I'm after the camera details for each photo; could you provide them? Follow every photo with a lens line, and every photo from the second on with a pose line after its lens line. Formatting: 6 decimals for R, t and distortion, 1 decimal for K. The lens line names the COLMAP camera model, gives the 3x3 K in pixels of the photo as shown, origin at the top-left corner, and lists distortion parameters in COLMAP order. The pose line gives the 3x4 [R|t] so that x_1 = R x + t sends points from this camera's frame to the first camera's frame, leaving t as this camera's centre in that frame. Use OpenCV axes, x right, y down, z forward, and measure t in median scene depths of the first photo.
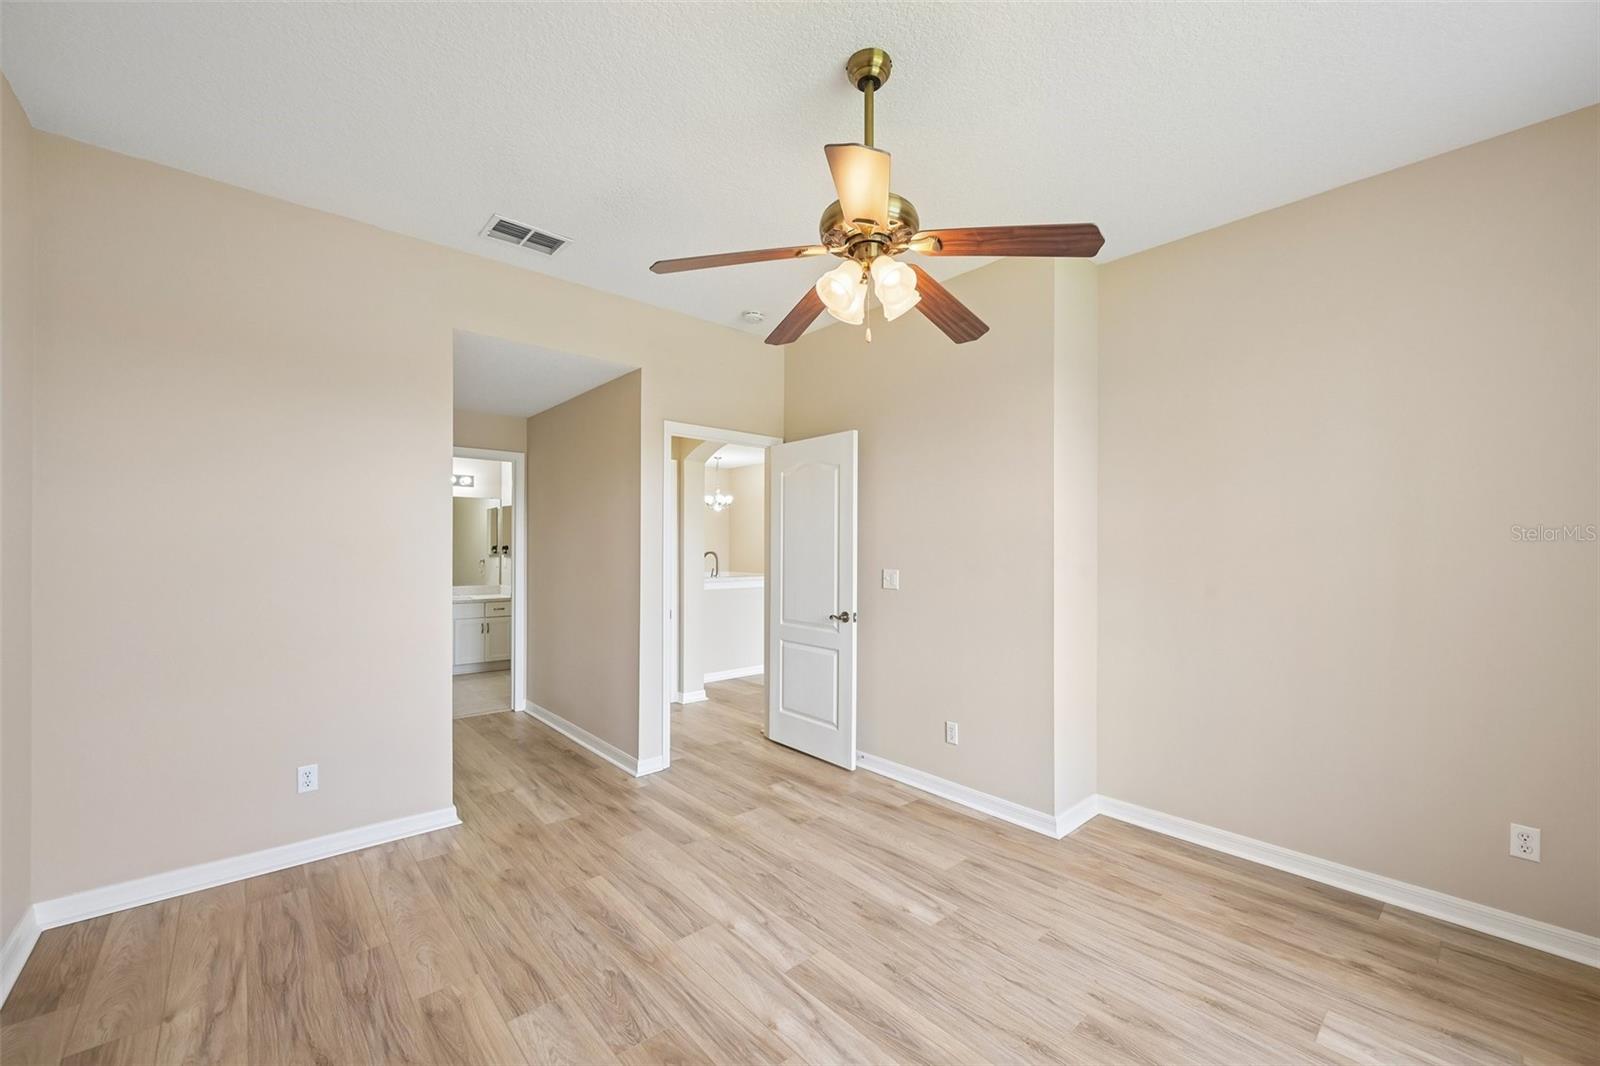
lens RADIAL K [[631.7, 0, 803.4], [0, 631.7, 543.6], [0, 0, 1]] dist [-0.002048, 0.000580]
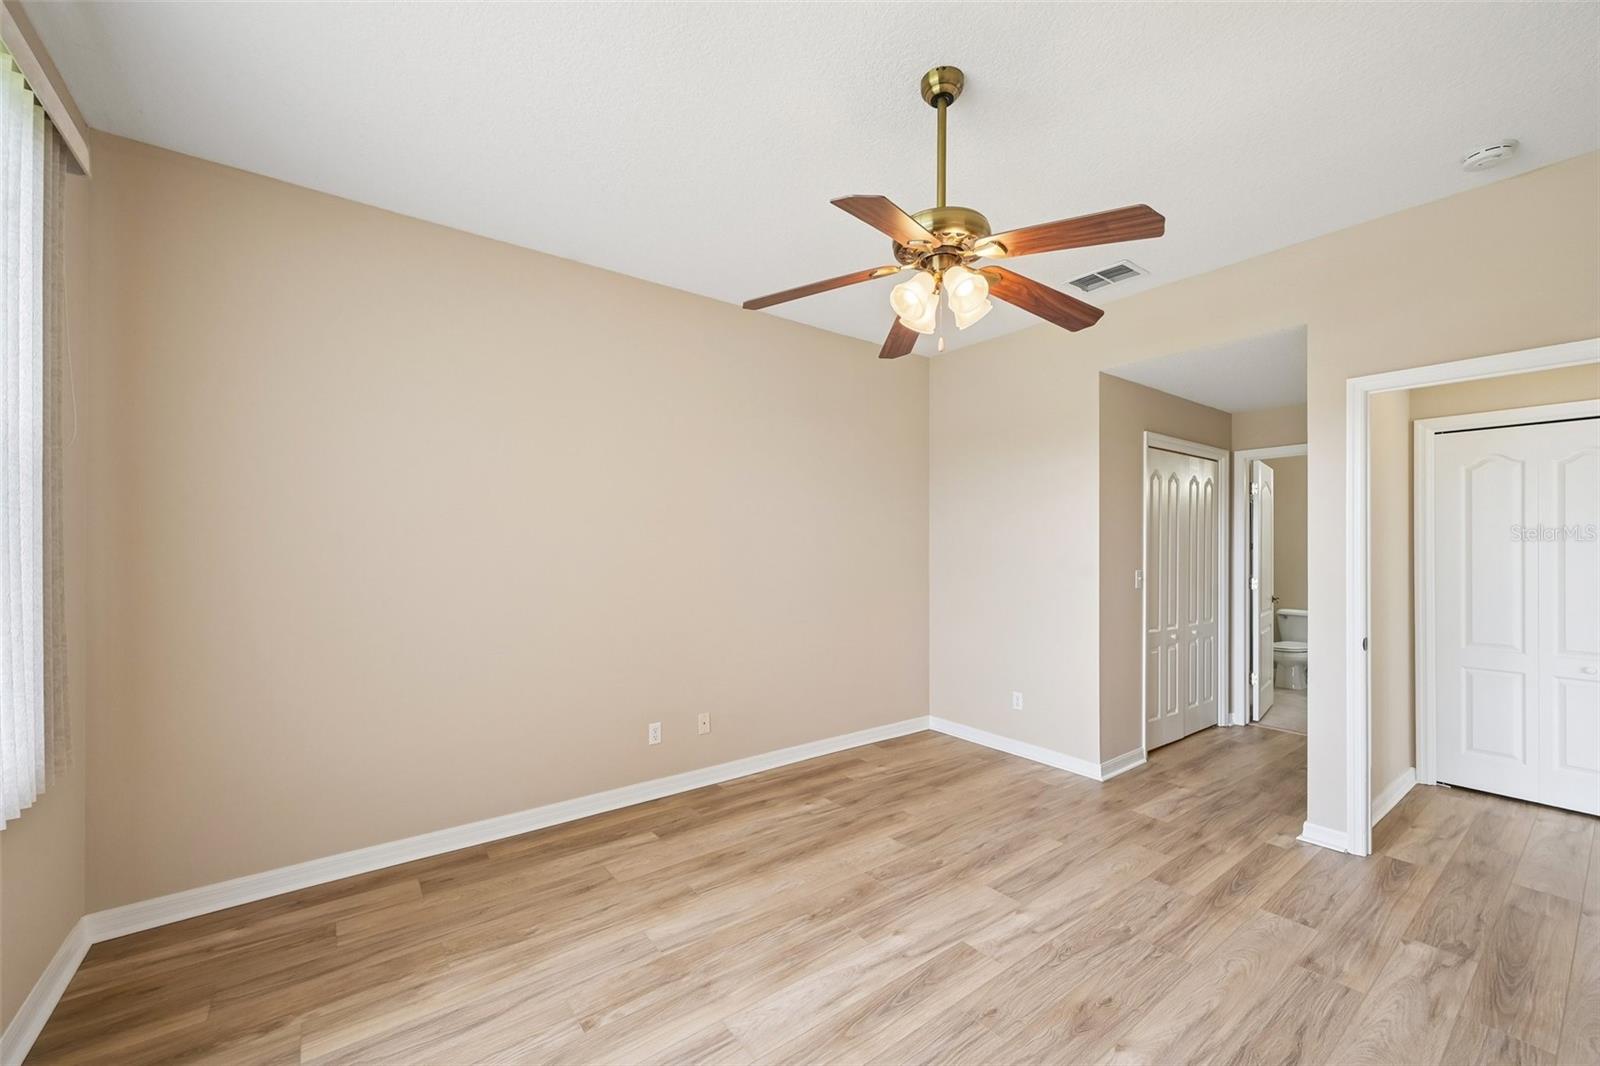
lens RADIAL K [[631.7, 0, 803.4], [0, 631.7, 543.6], [0, 0, 1]] dist [-0.002048, 0.000580]
pose [[-0.078552, -0.012773, -0.996828, 0.905826], [0.003103, 0.999910, -0.013057, 0.006656], [0.996905, -0.004118, -0.078505, 0.680194]]
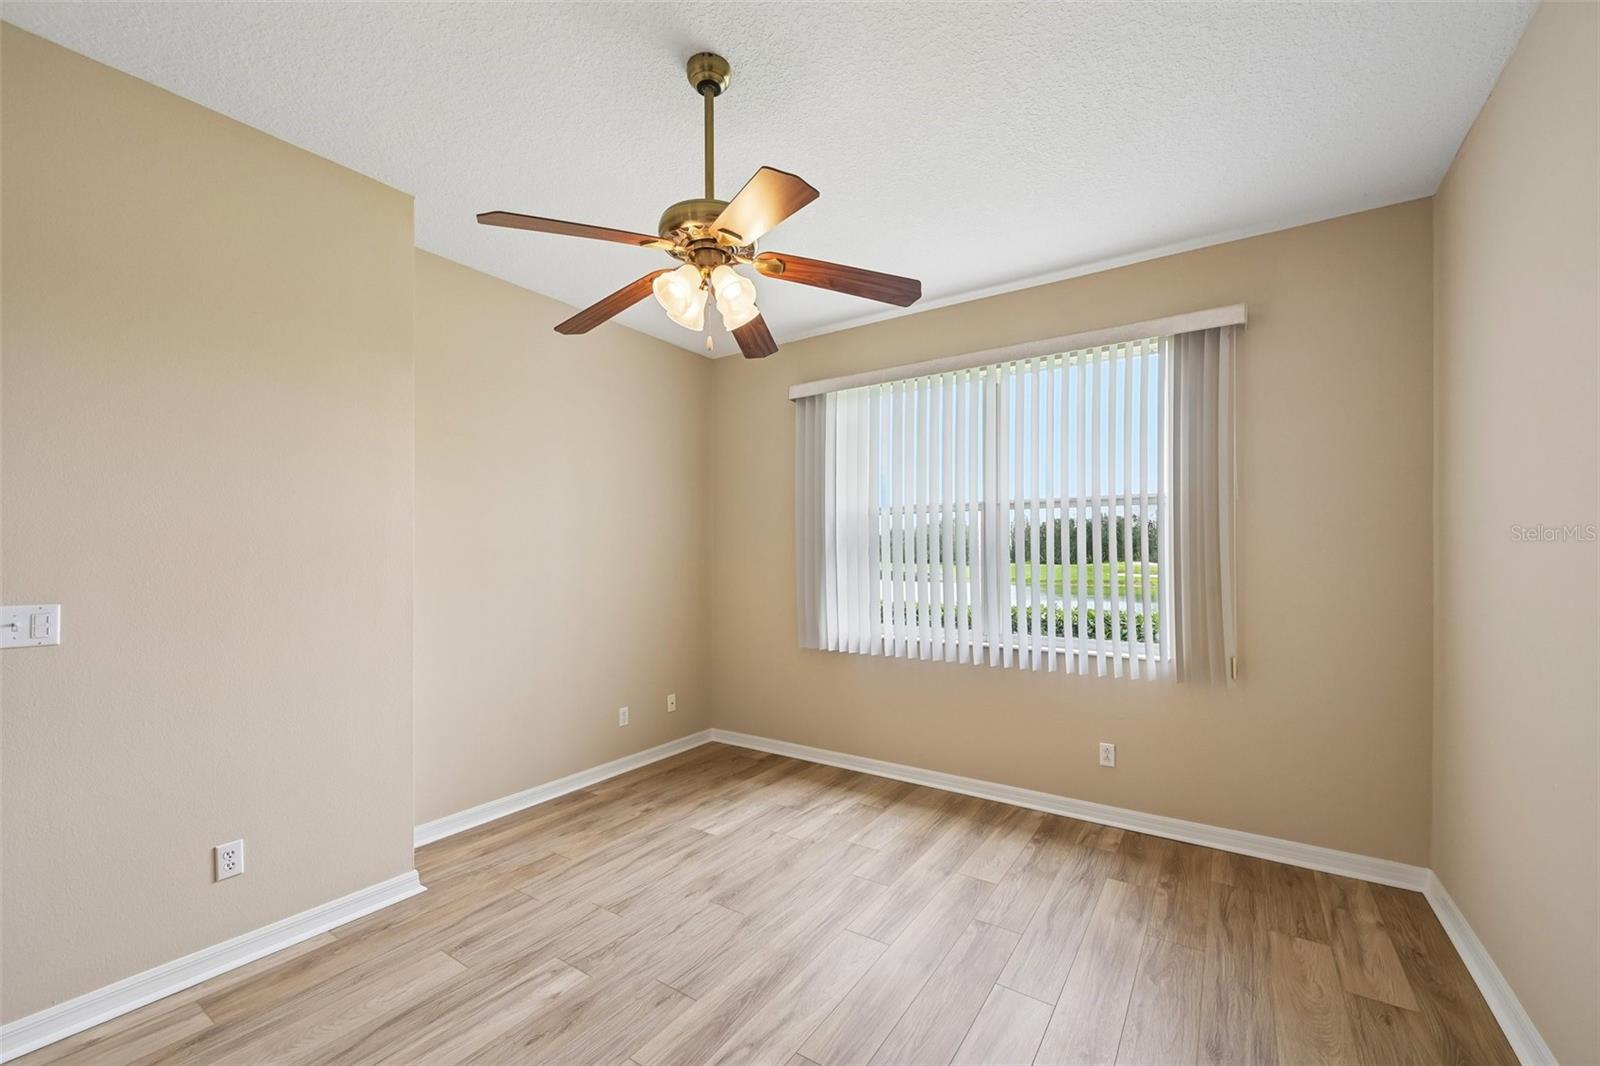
lens RADIAL K [[631.7, 0, 803.4], [0, 631.7, 543.6], [0, 0, 1]] dist [-0.002048, 0.000580]
pose [[-0.243591, 0.016861, 0.969731, -0.713867], [-0.005842, 0.999805, -0.018852, 0.001291], [-0.969860, -0.010257, -0.243445, 0.872257]]
